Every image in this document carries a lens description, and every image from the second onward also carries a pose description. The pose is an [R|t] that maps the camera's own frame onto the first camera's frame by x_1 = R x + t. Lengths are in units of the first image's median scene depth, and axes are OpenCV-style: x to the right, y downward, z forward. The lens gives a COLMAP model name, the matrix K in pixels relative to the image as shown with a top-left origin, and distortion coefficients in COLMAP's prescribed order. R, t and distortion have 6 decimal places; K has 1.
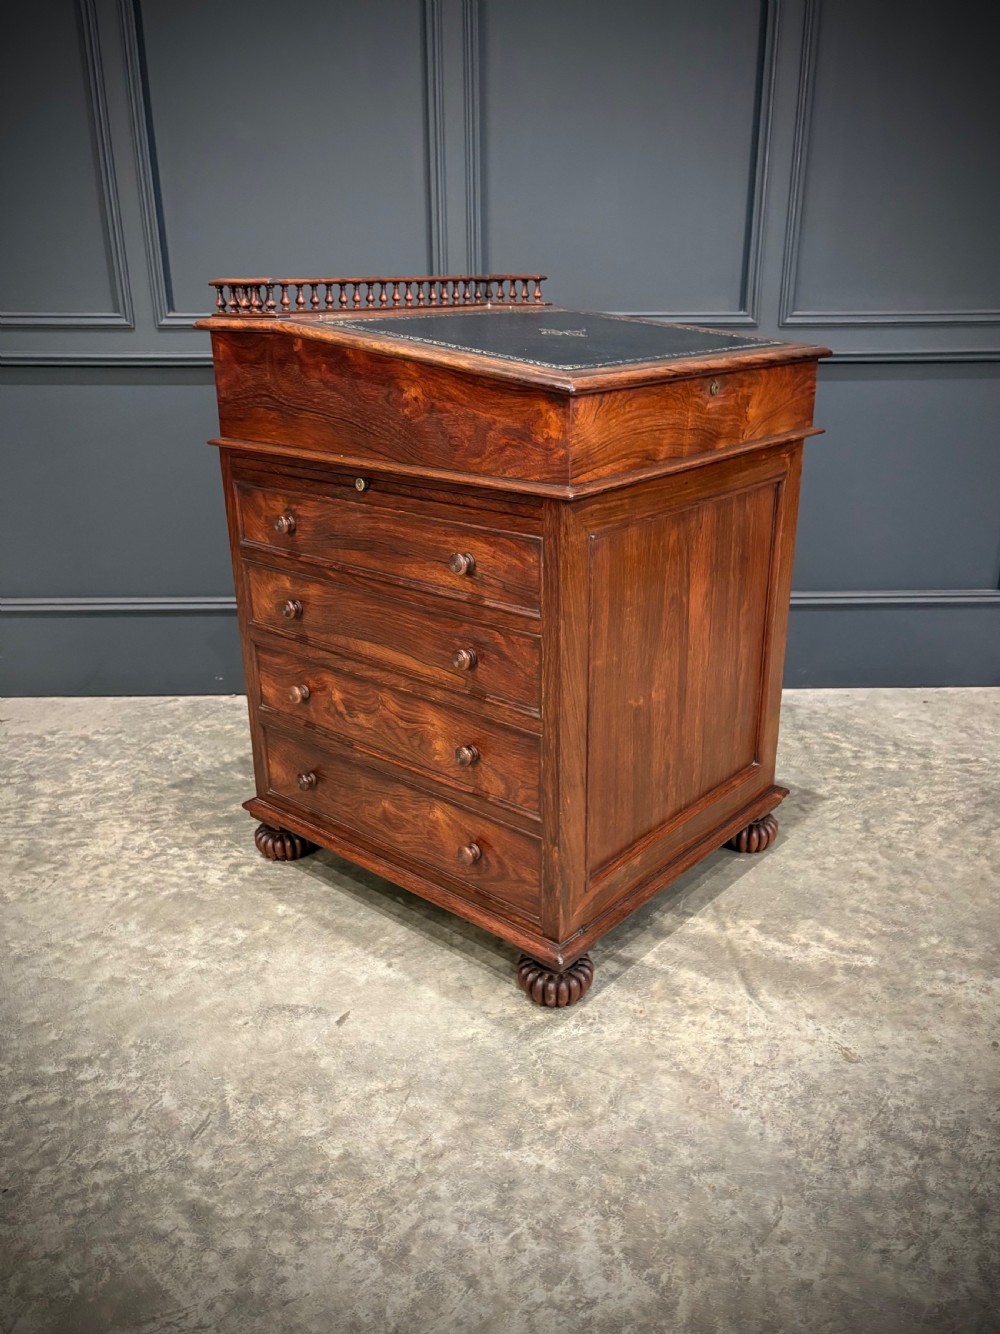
lens RADIAL K [[952.5, 0, 502.2], [0, 952.5, 692.1], [0, 0, 1]] dist [0.002174, 0.010082]
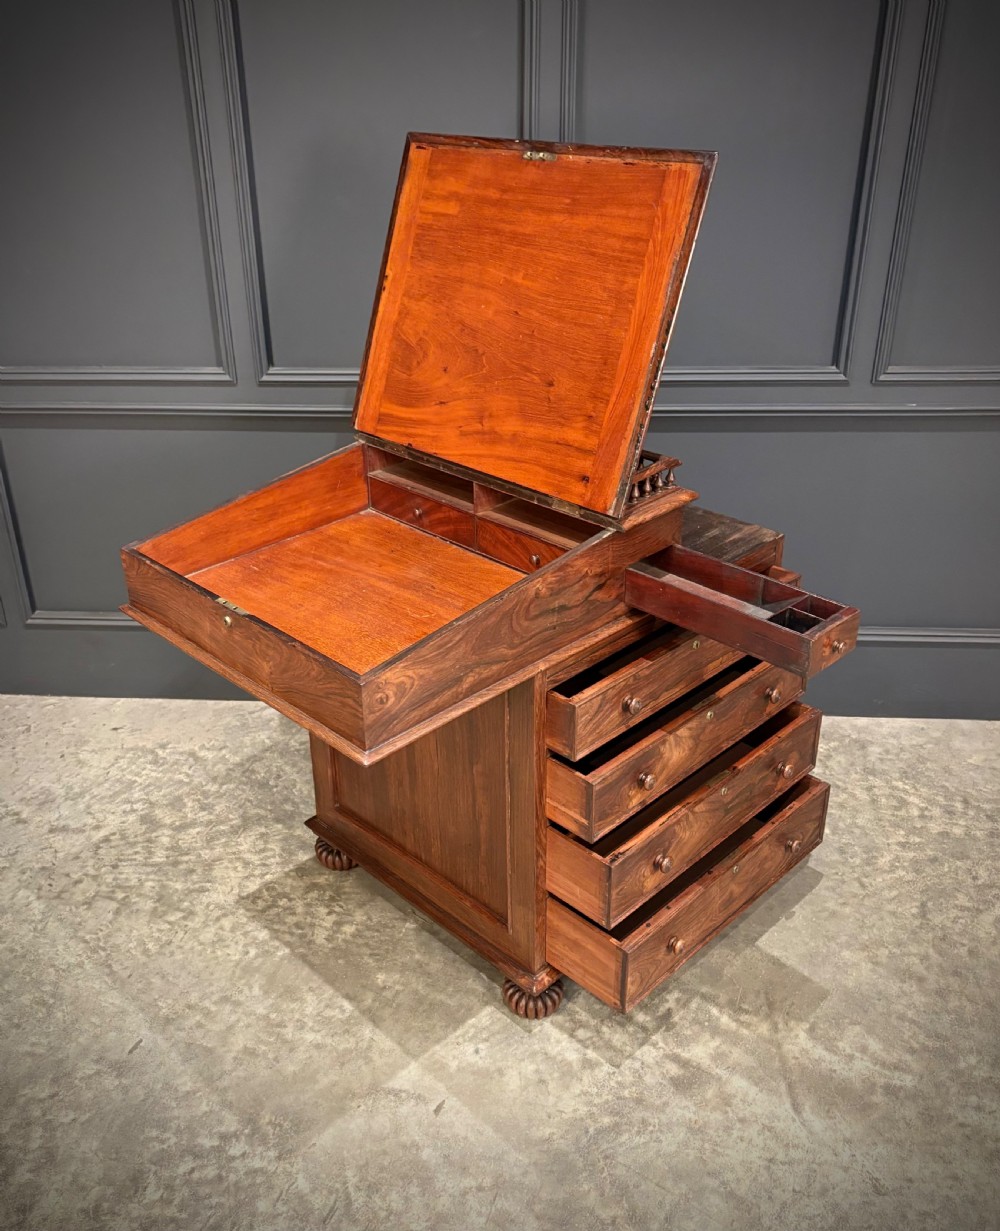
lens RADIAL K [[1031.9, 0, 460.2], [0, 1031.9, 608.9], [0, 0, 1]] dist [0.010813, 0.004085]
pose [[0.994551, 0.030504, -0.099689, -0.025736], [-0.021180, 0.995414, 0.093285, -0.319810], [0.102078, -0.090665, 0.990636, -0.173878]]
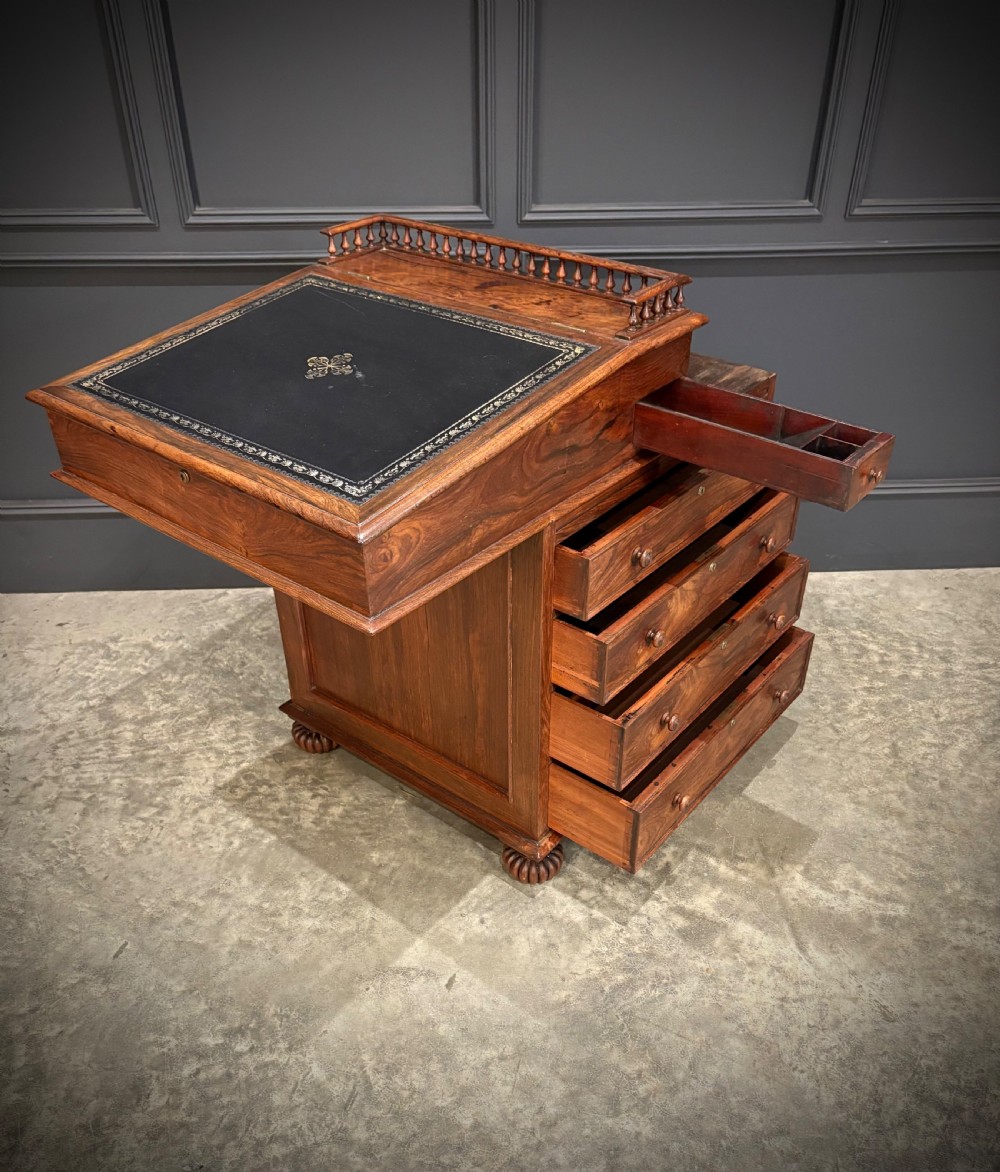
lens RADIAL K [[934.9, 0, 498.4], [0, 934.9, 650.5], [0, 0, 1]] dist [0.025268, -0.026708]
pose [[0.999696, -0.014117, 0.020201, -0.102517], [0.008821, 0.970345, 0.241563, -0.260378], [-0.023013, -0.241312, 0.970175, -0.006629]]
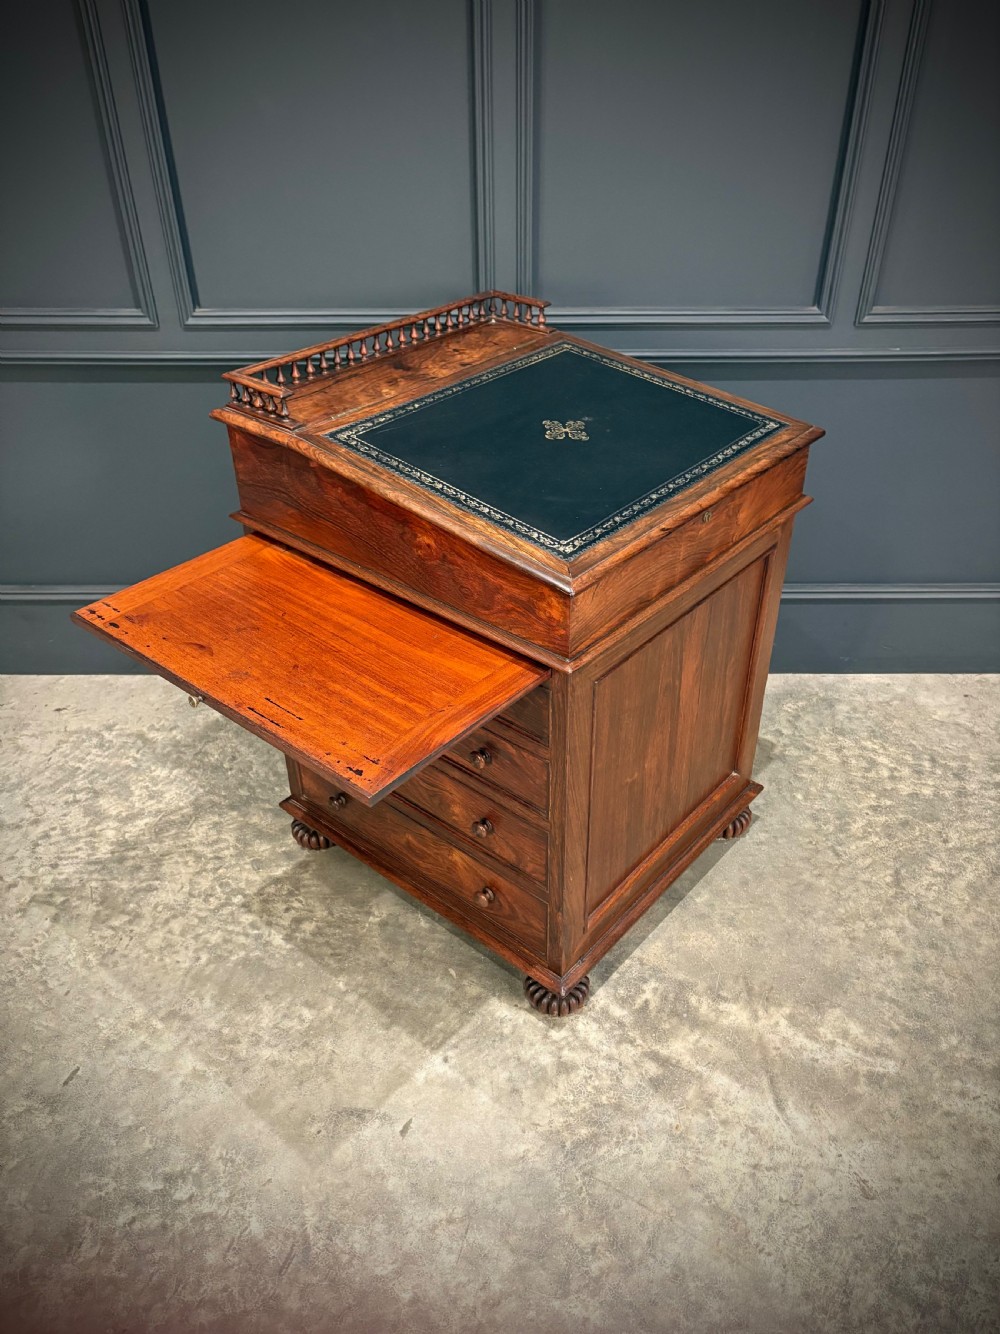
lens RADIAL K [[938.2, 0, 507.5], [0, 938.2, 665.0], [0, 0, 1]] dist [-0.010917, 0.037930]
pose [[0.999674, 0.013185, -0.021869, -0.026393], [-0.008237, 0.977110, 0.212573, -0.335134], [0.024172, -0.212323, 0.976900, 0.044131]]
